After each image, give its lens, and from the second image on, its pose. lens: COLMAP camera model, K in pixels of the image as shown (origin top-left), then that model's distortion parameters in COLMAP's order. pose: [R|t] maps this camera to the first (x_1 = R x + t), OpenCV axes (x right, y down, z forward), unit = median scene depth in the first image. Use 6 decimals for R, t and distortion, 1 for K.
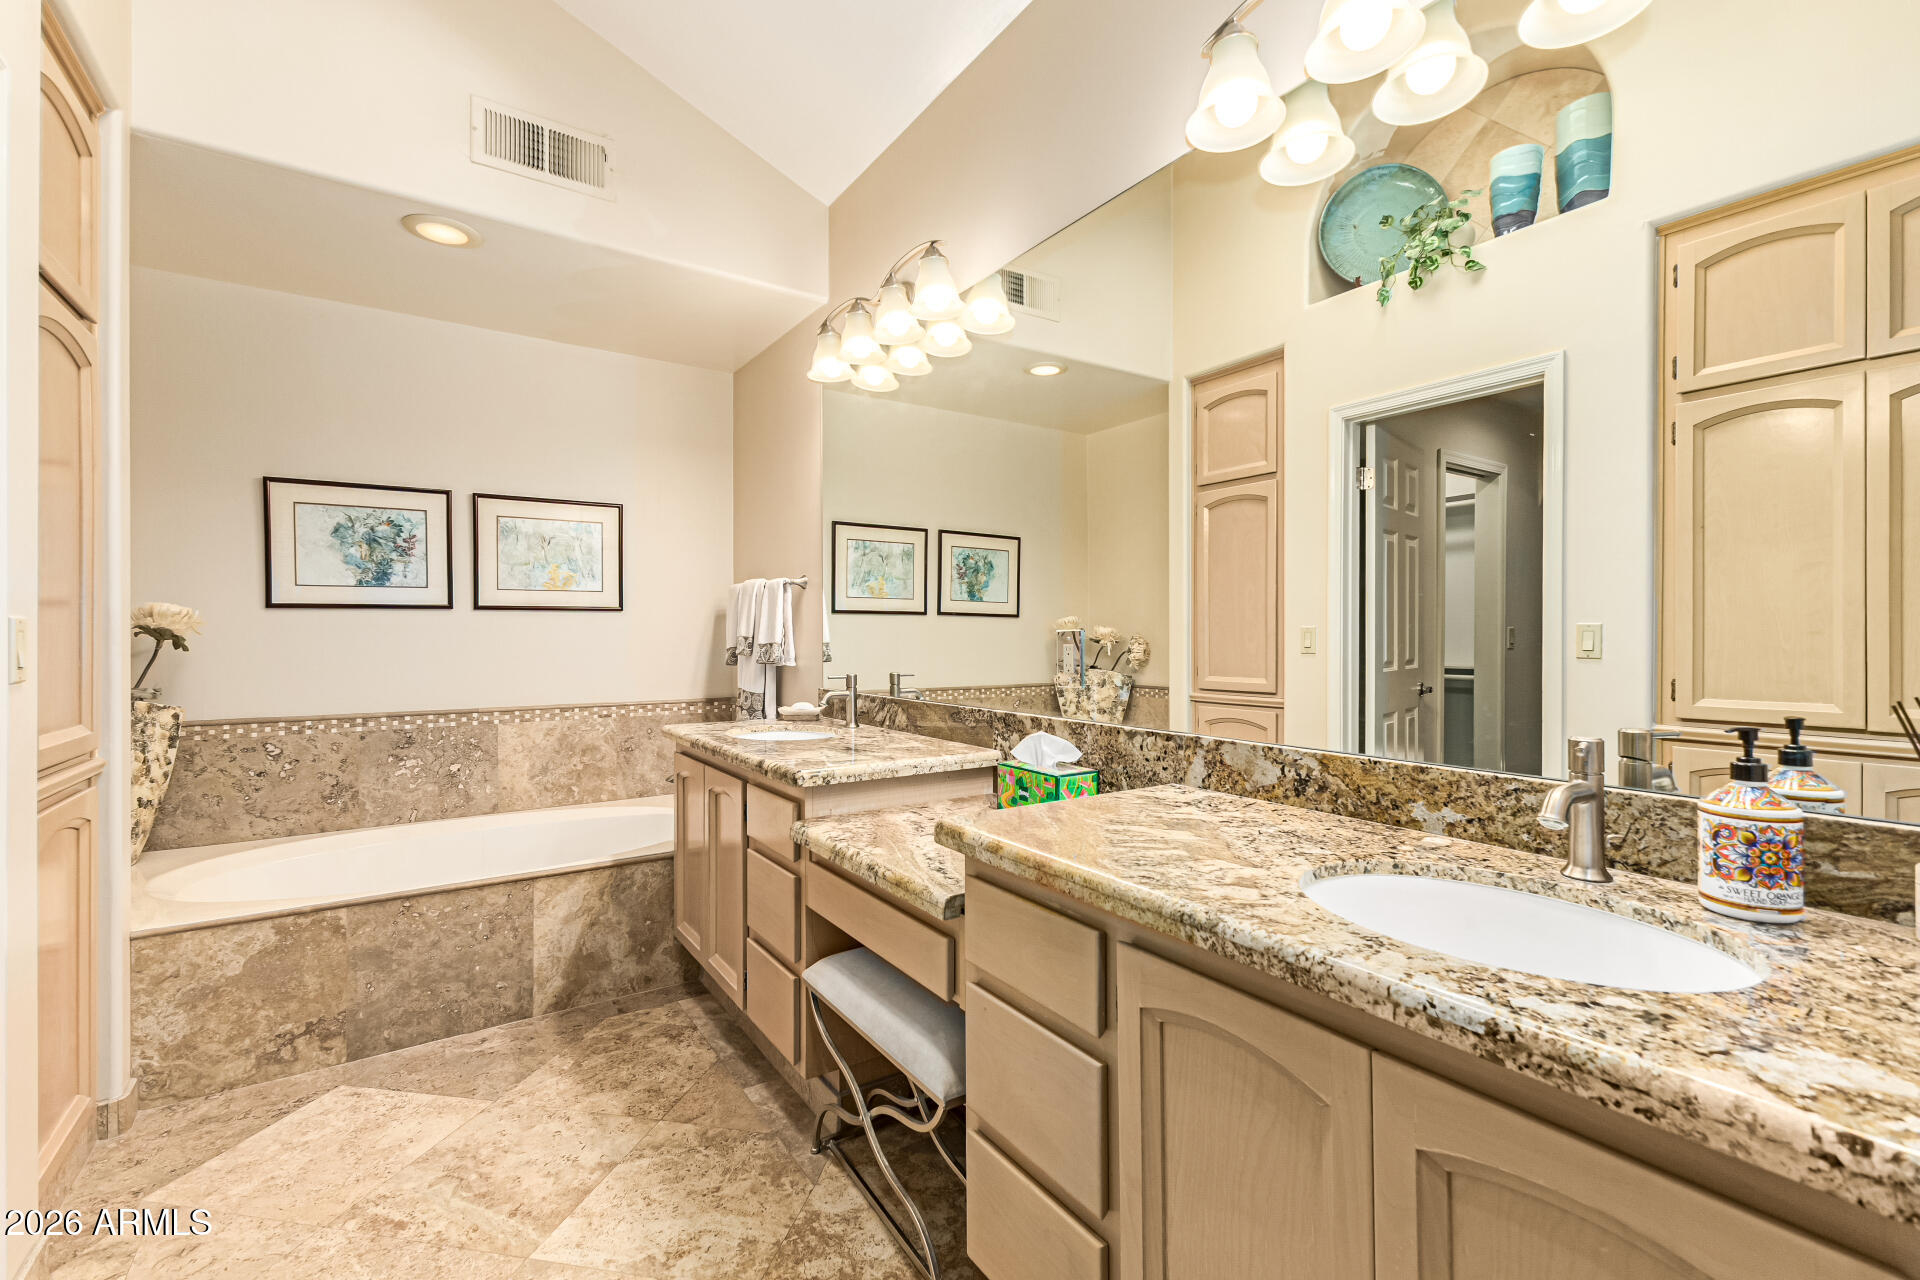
lens RADIAL K [[818.8, 0, 954.8], [0, 818.8, 639.3], [0, 0, 1]] dist [0.001337, -0.000196]
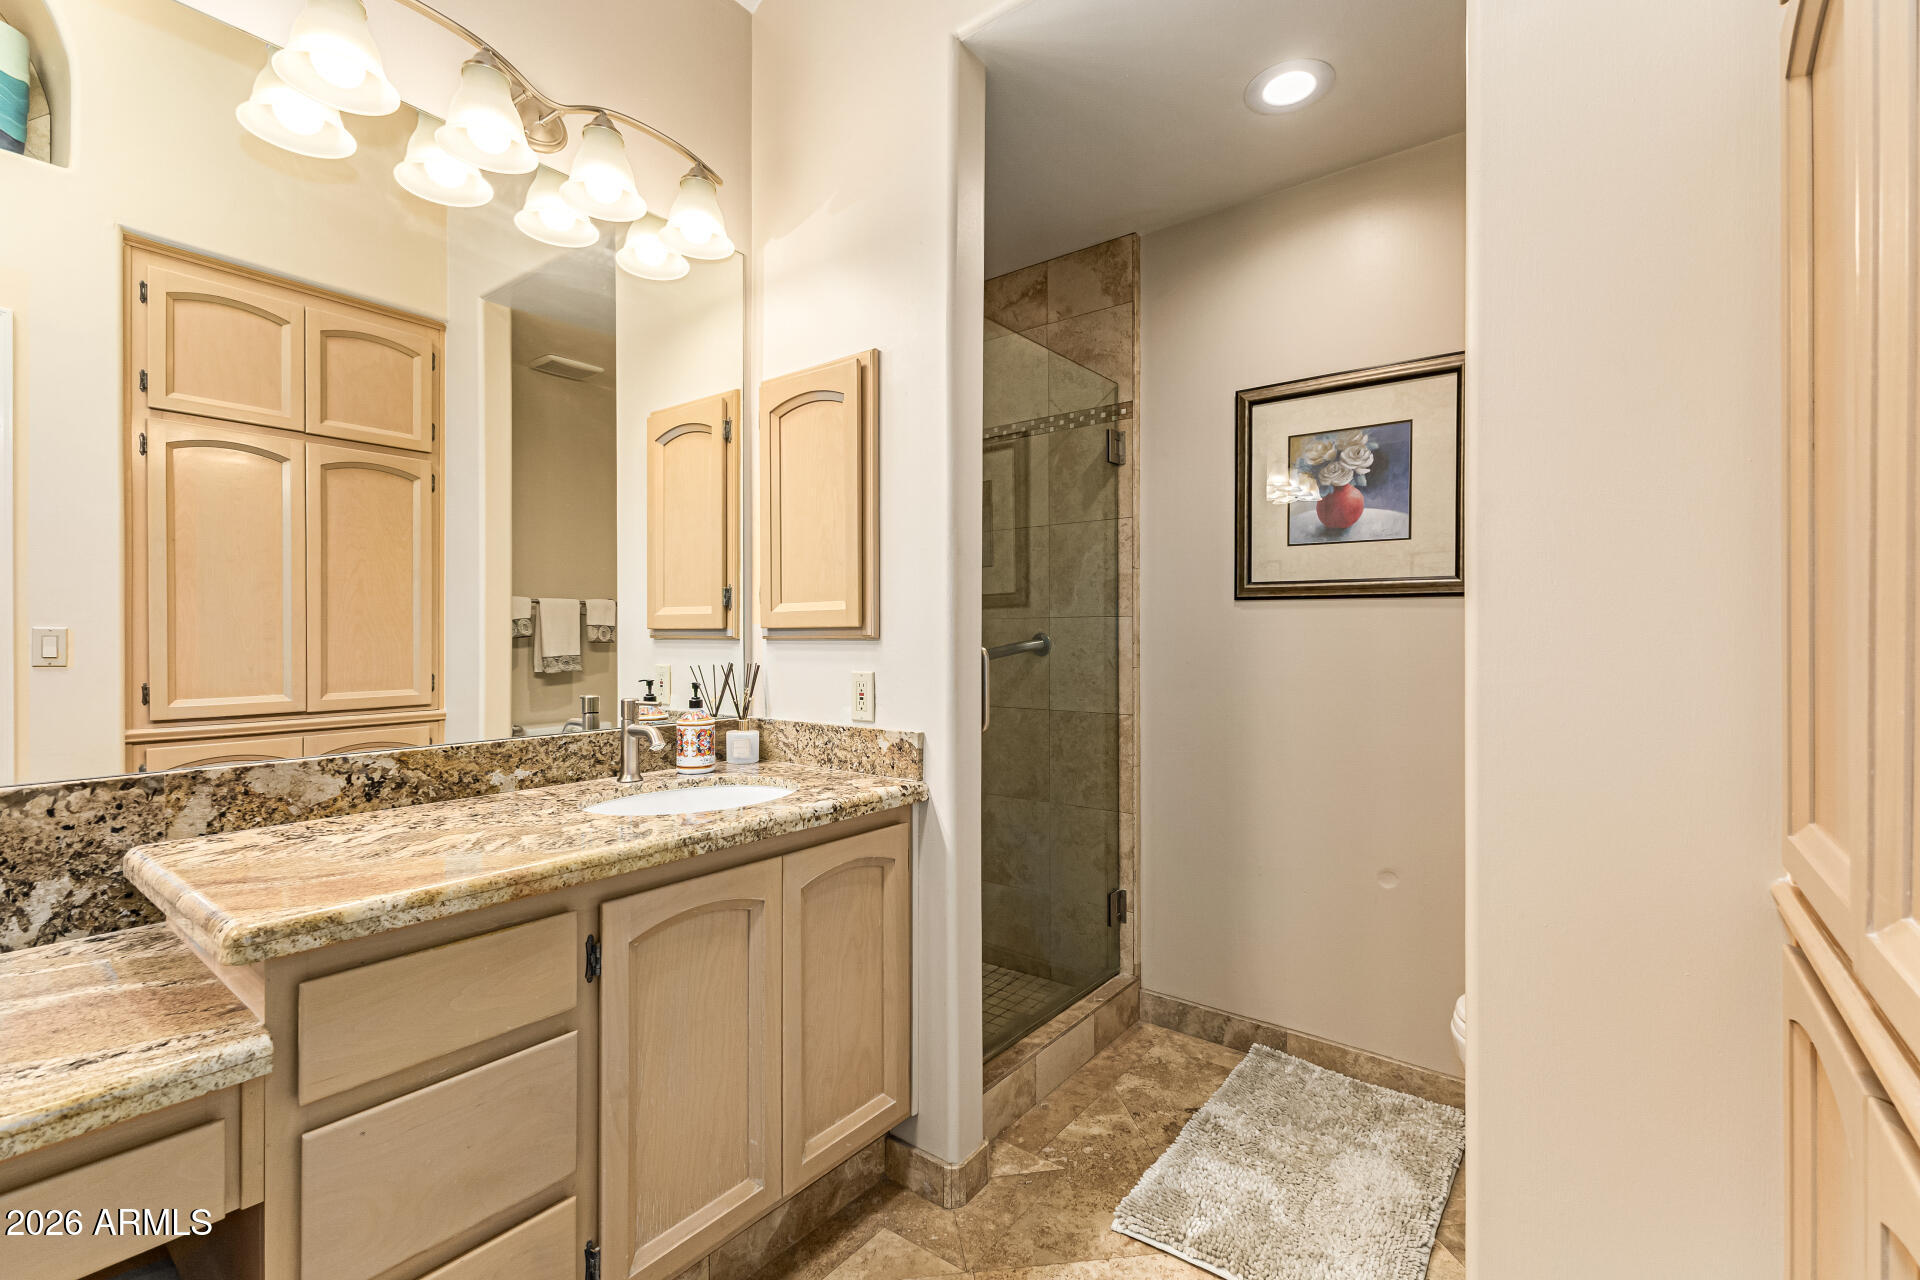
lens RADIAL K [[818.8, 0, 954.8], [0, 818.8, 639.3], [0, 0, 1]] dist [0.001337, -0.000196]
pose [[-0.301904, -0.000805, 0.953338, -0.785558], [0.009650, 0.999946, 0.003900, -0.001502], [-0.953290, 0.010377, -0.301880, 0.656258]]
